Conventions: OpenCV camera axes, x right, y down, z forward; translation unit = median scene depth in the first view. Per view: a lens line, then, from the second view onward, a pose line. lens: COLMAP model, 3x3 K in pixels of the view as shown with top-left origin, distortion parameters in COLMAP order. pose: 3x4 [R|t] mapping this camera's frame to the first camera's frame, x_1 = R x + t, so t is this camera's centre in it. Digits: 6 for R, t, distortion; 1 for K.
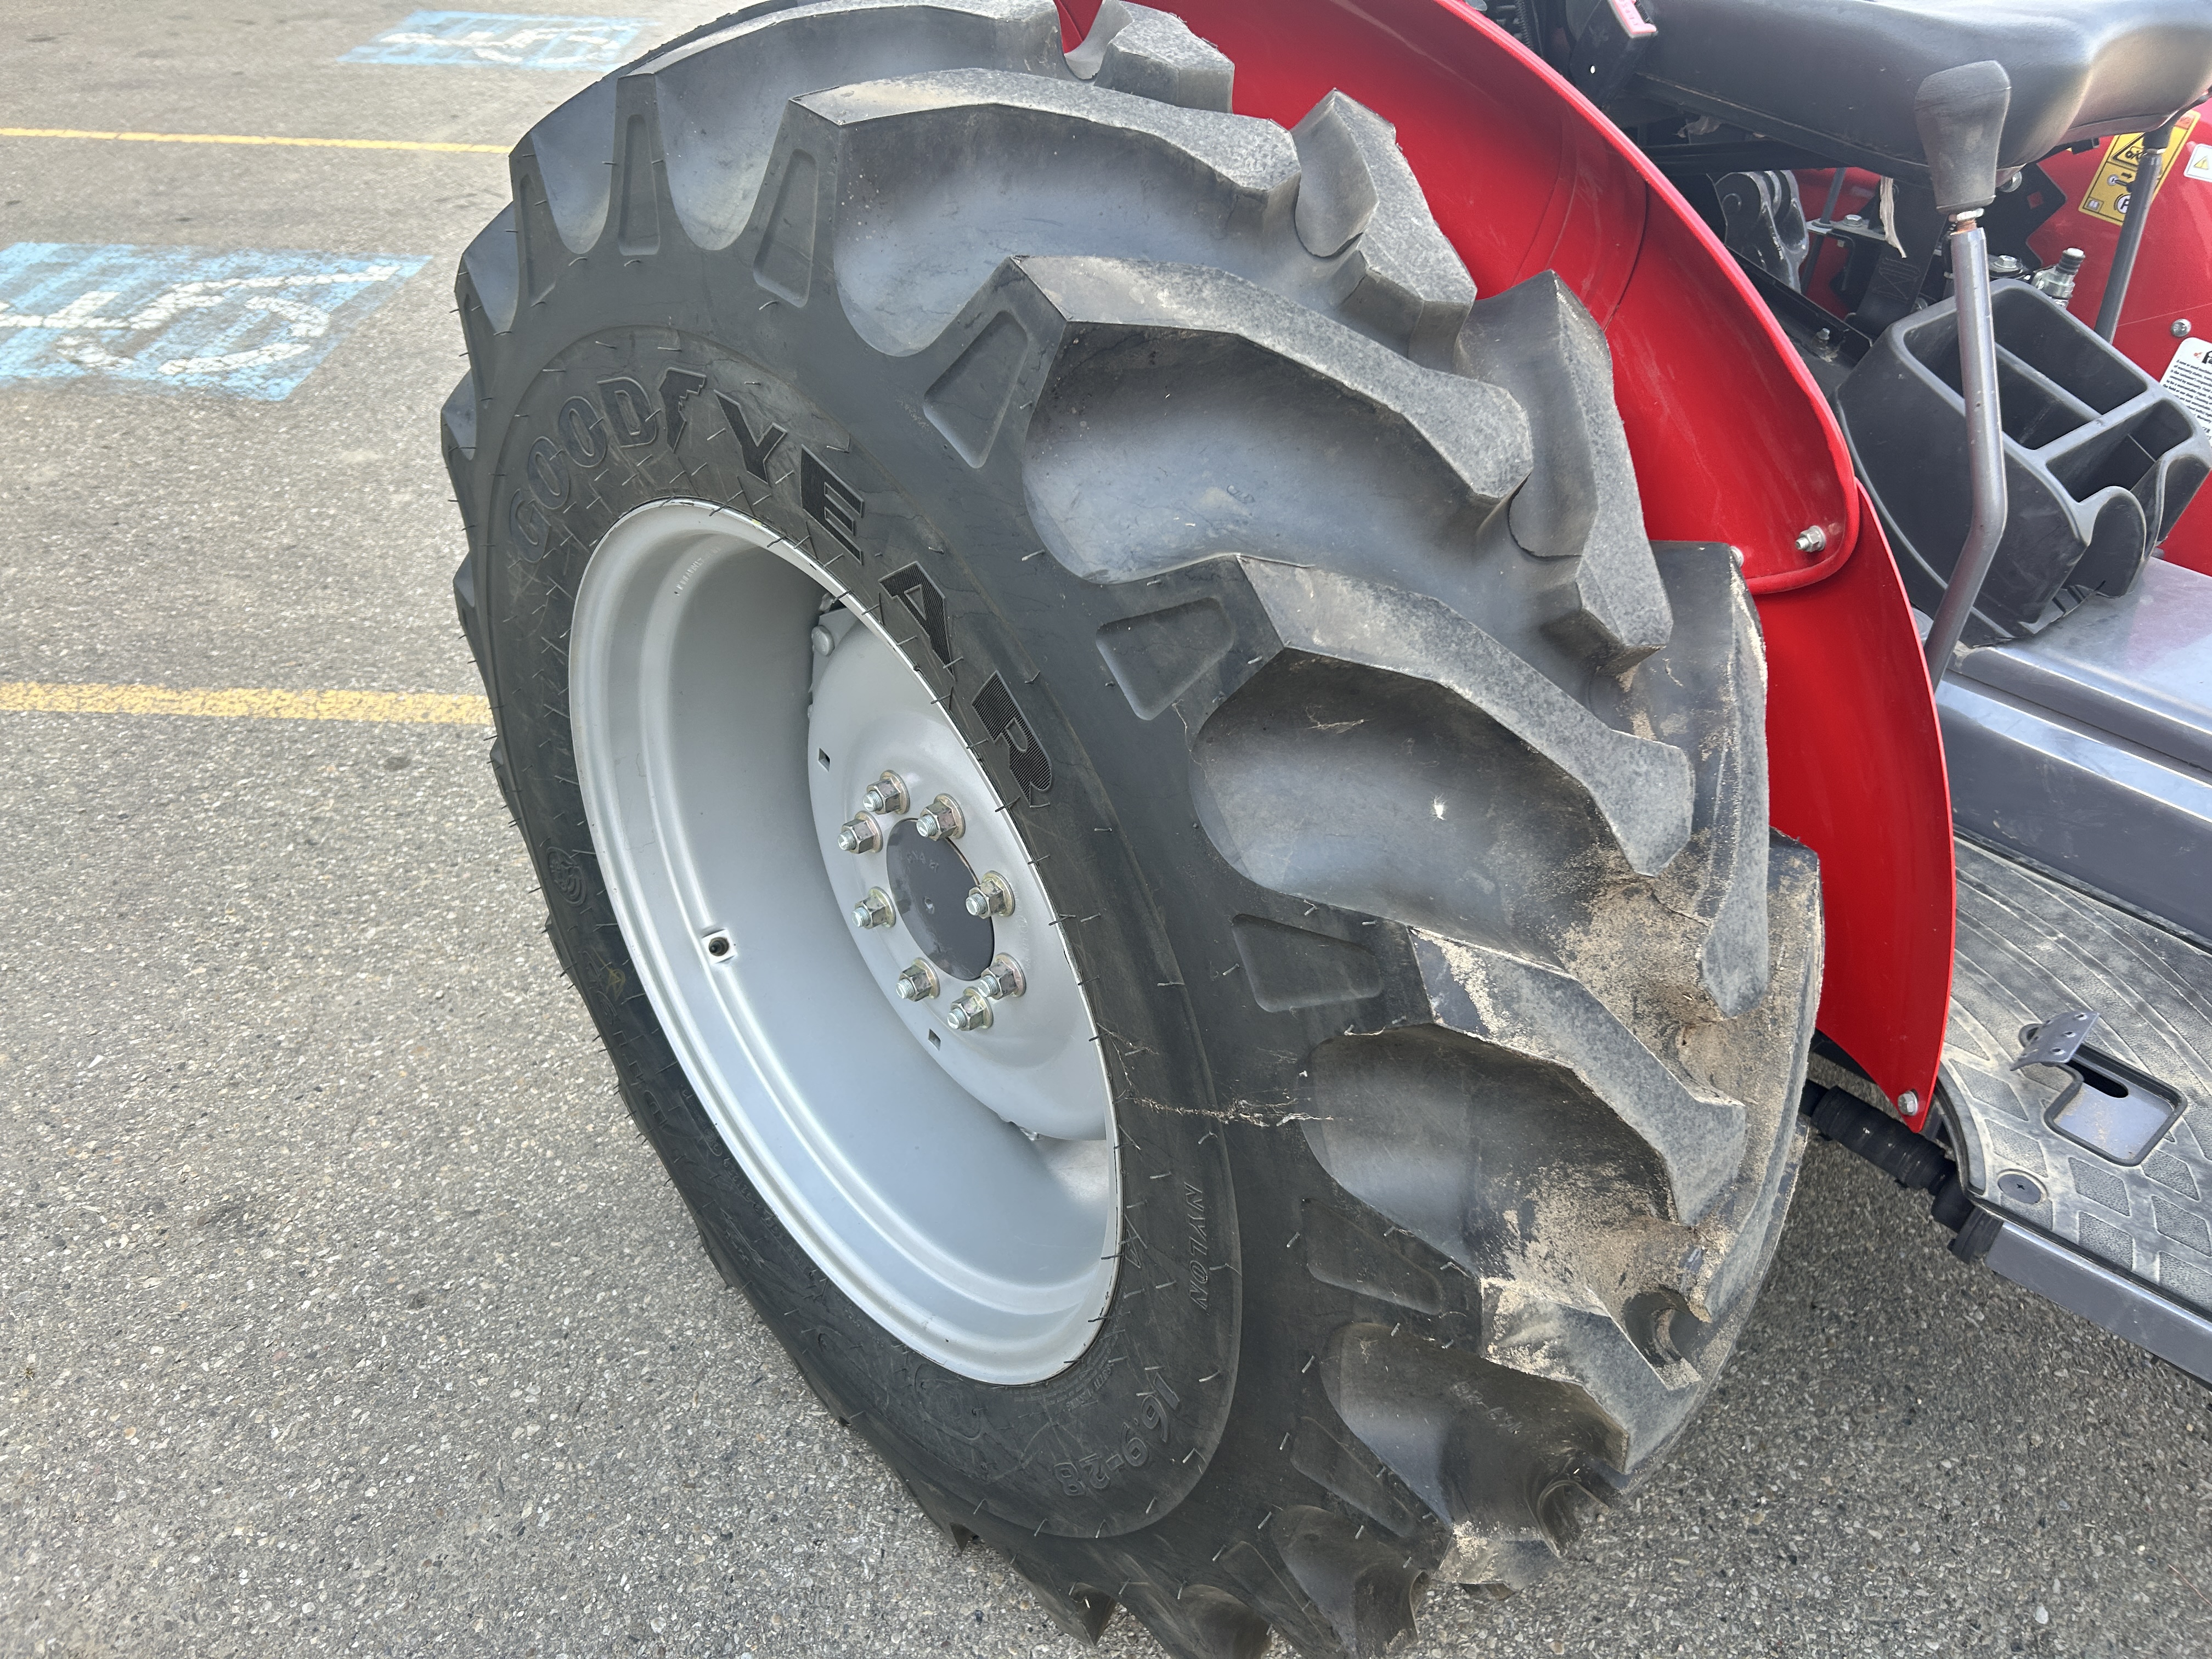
lens RADIAL K [[1674.5, 0, 1110.4], [0, 1674.5, 830.6], [0, 0, 1]] dist [0.047854, -0.051548]
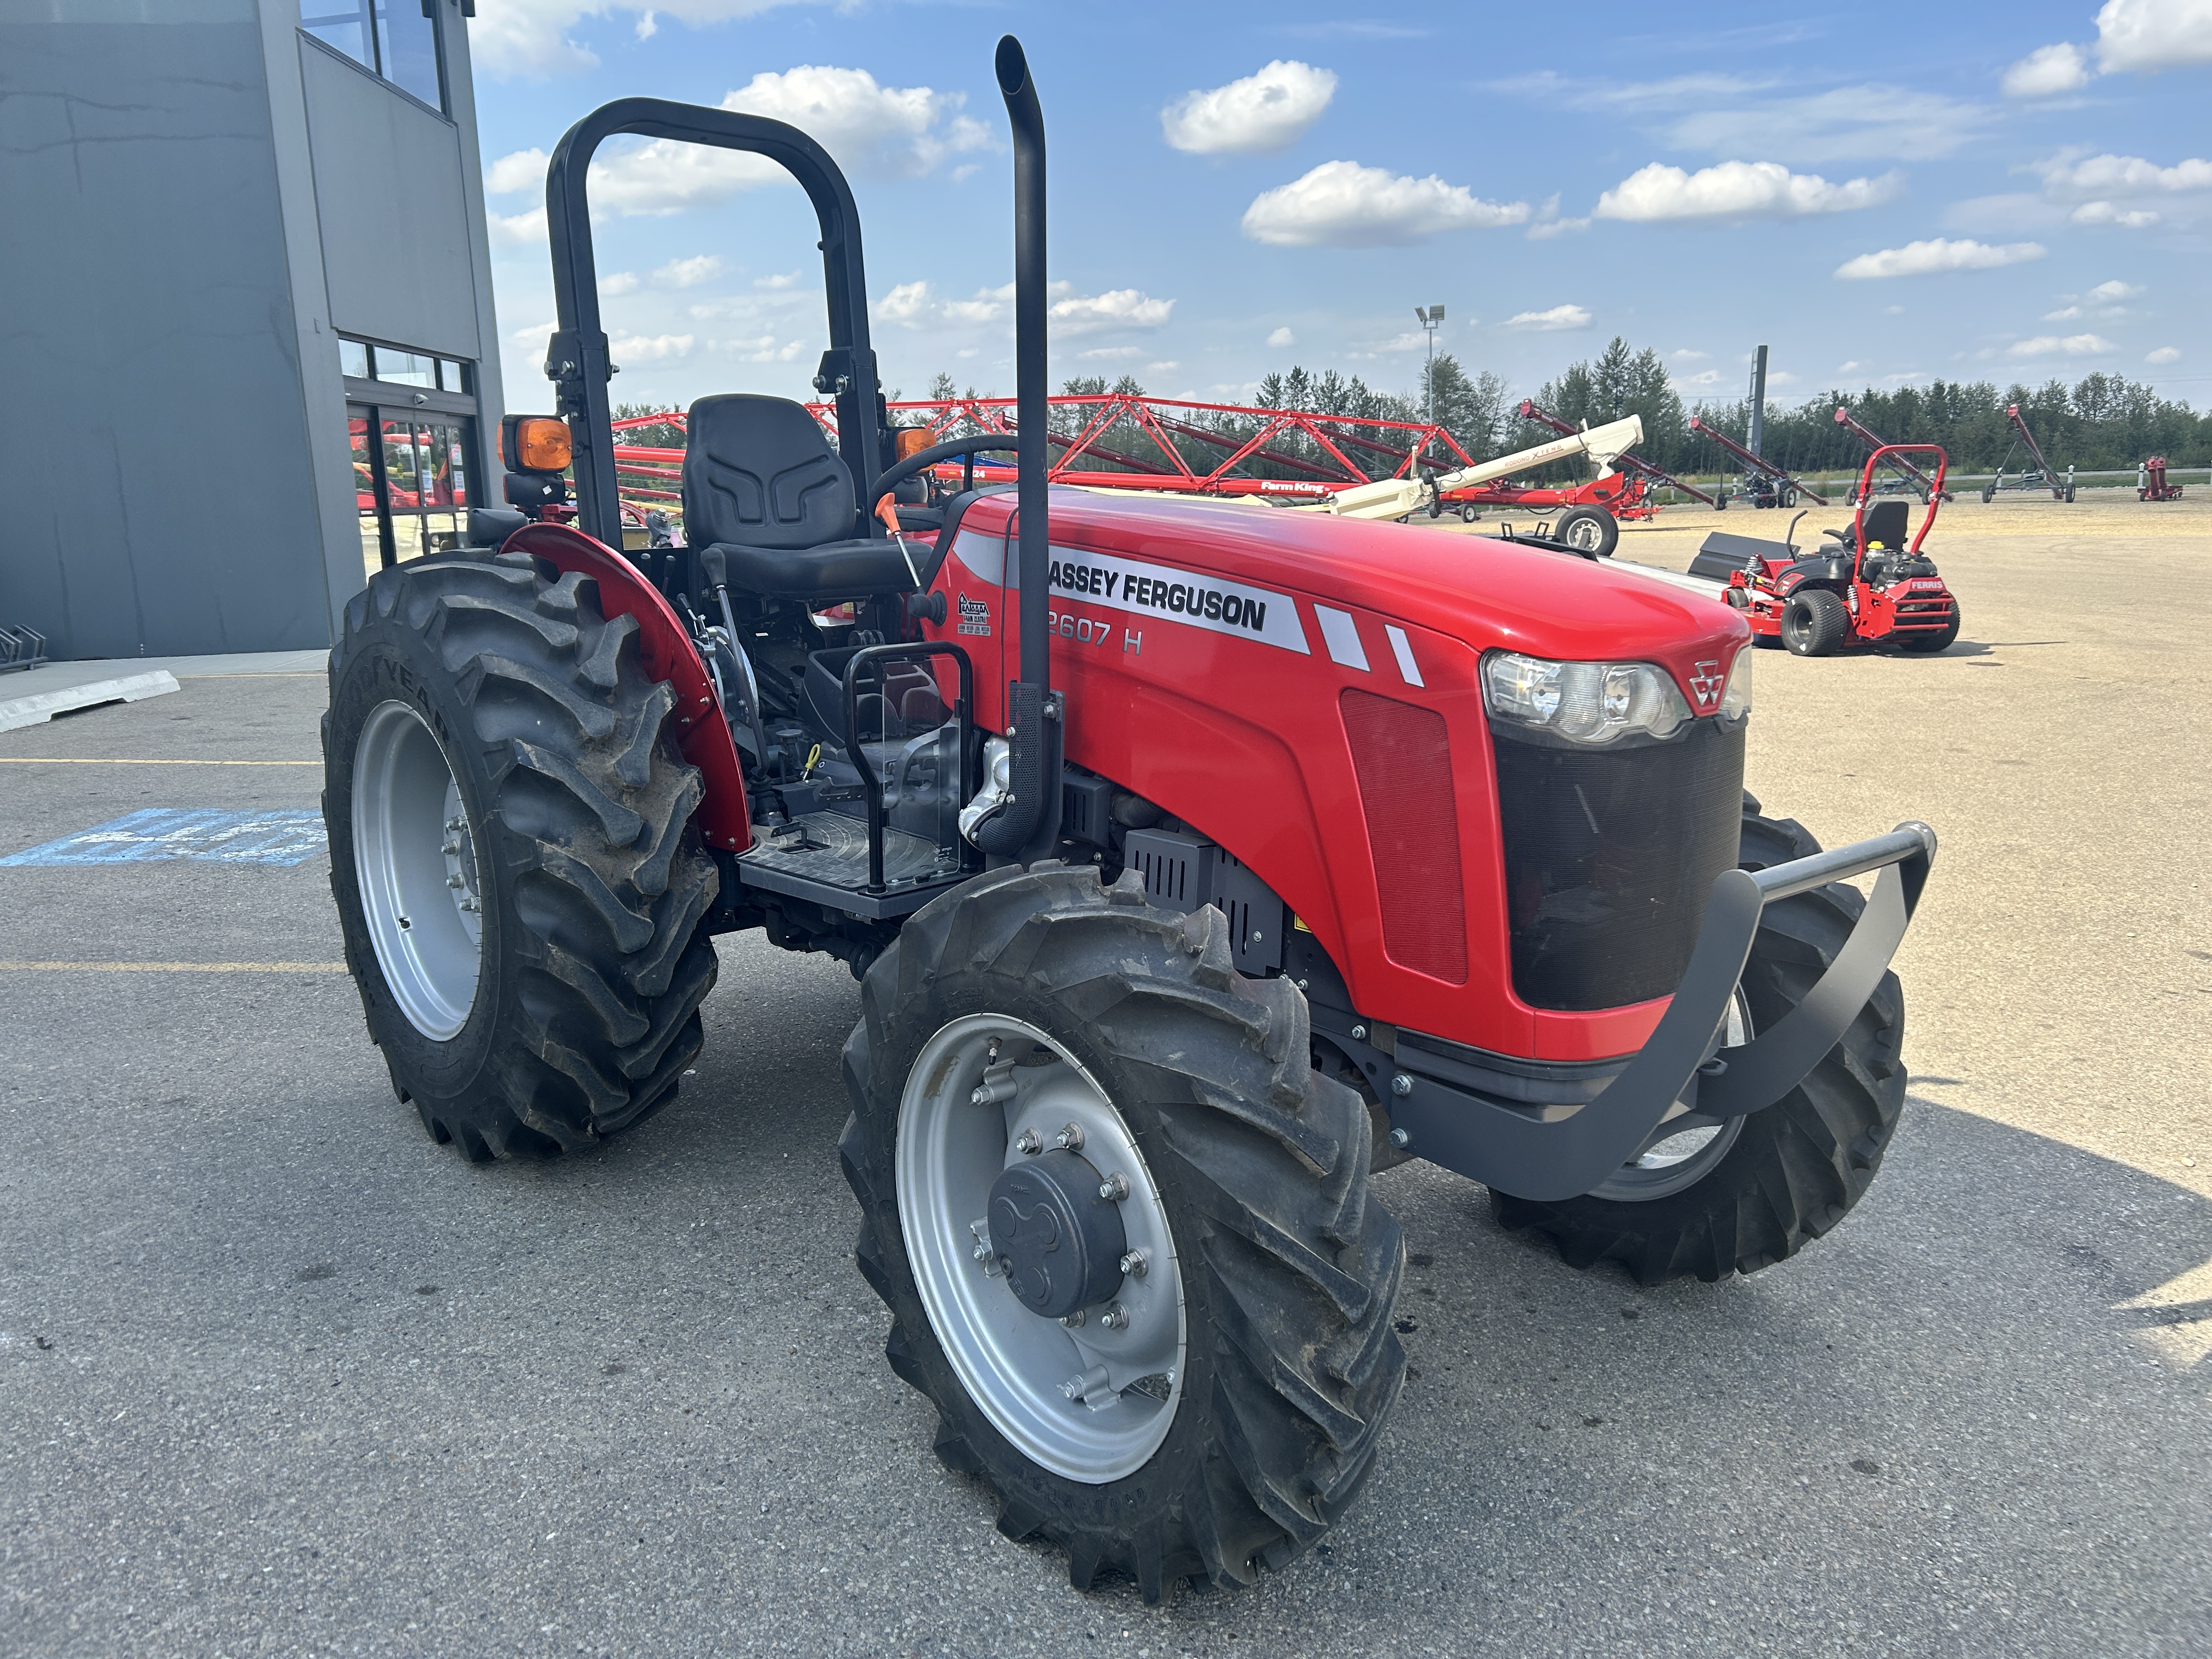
lens RADIAL K [[1674.5, 0, 1103.1], [0, 1674.5, 847.7], [0, 0, 1]] dist [0.047854, -0.051548]
pose [[0.999337, -0.031319, -0.018589, 0.716859], [0.021910, 0.924696, -0.380074, 0.802171], [0.029092, 0.379415, 0.924769, -1.093206]]
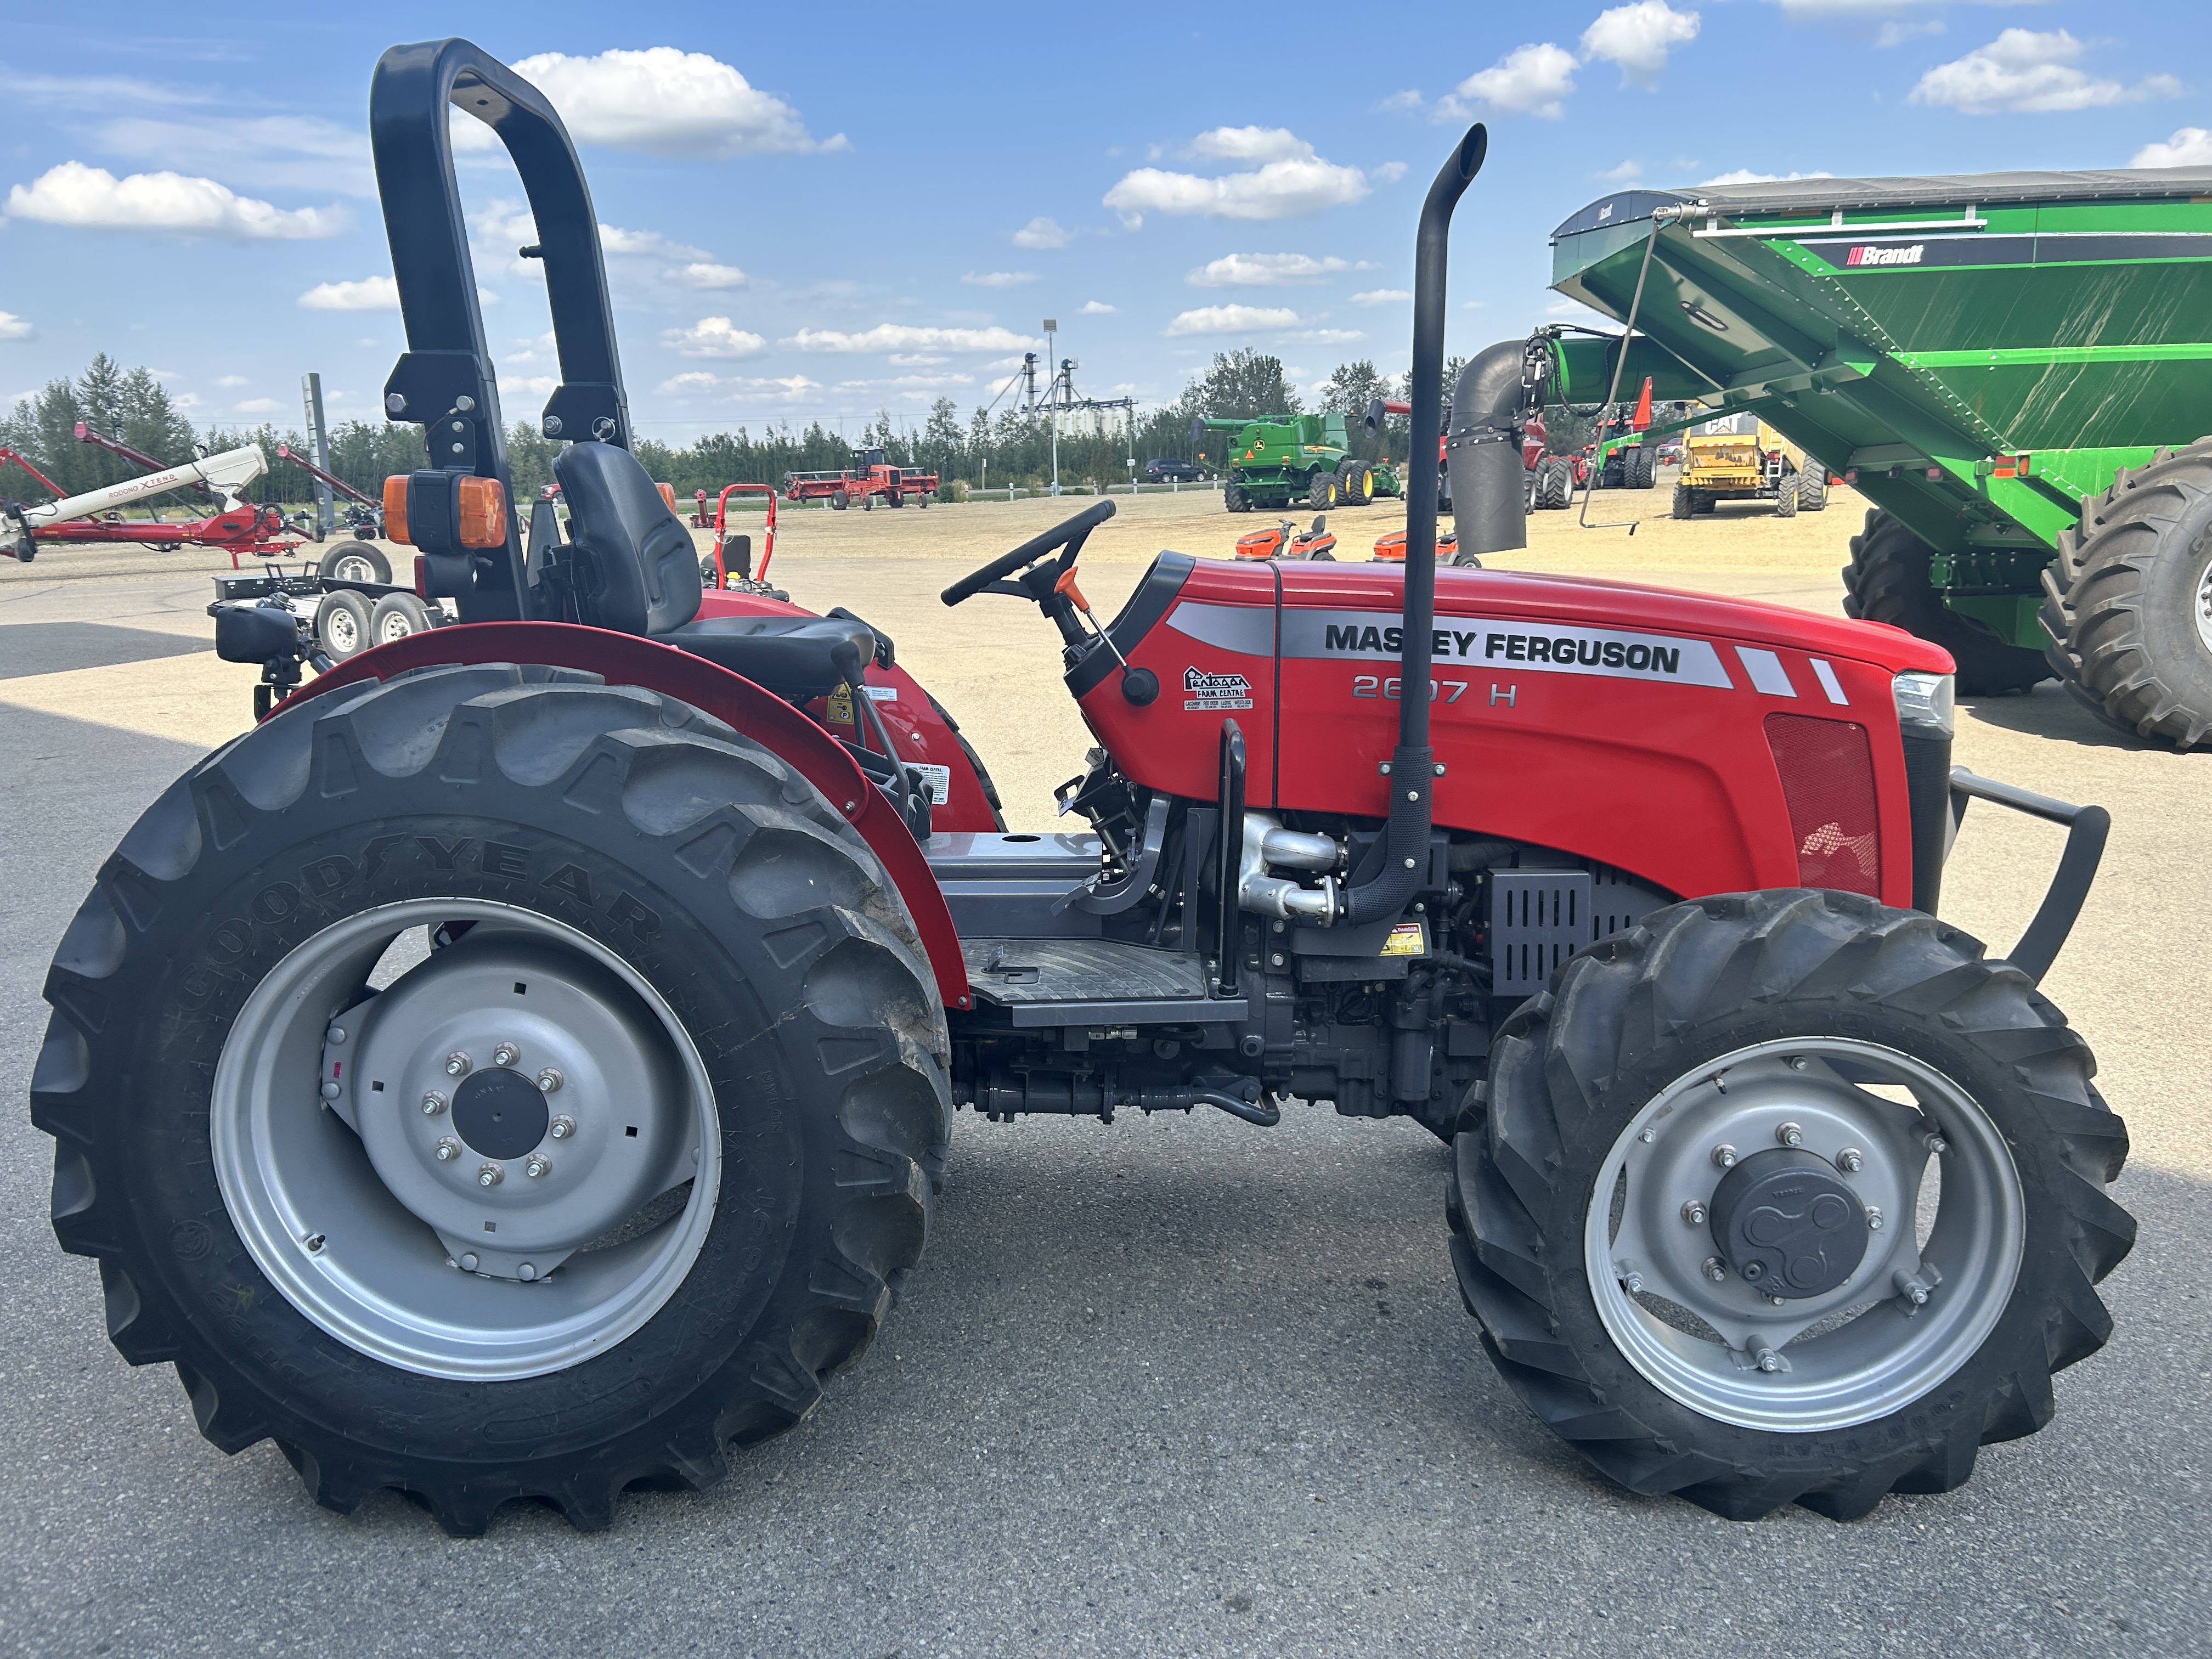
lens RADIAL K [[1674.5, 0, 1120.2], [0, 1674.5, 820.9], [0, 0, 1]] dist [0.047854, -0.051548]
pose [[0.680790, -0.177918, 0.710542, -0.682863], [0.443861, 0.871868, -0.206962, 0.338986], [-0.582676, 0.456280, 0.672530, -0.589738]]
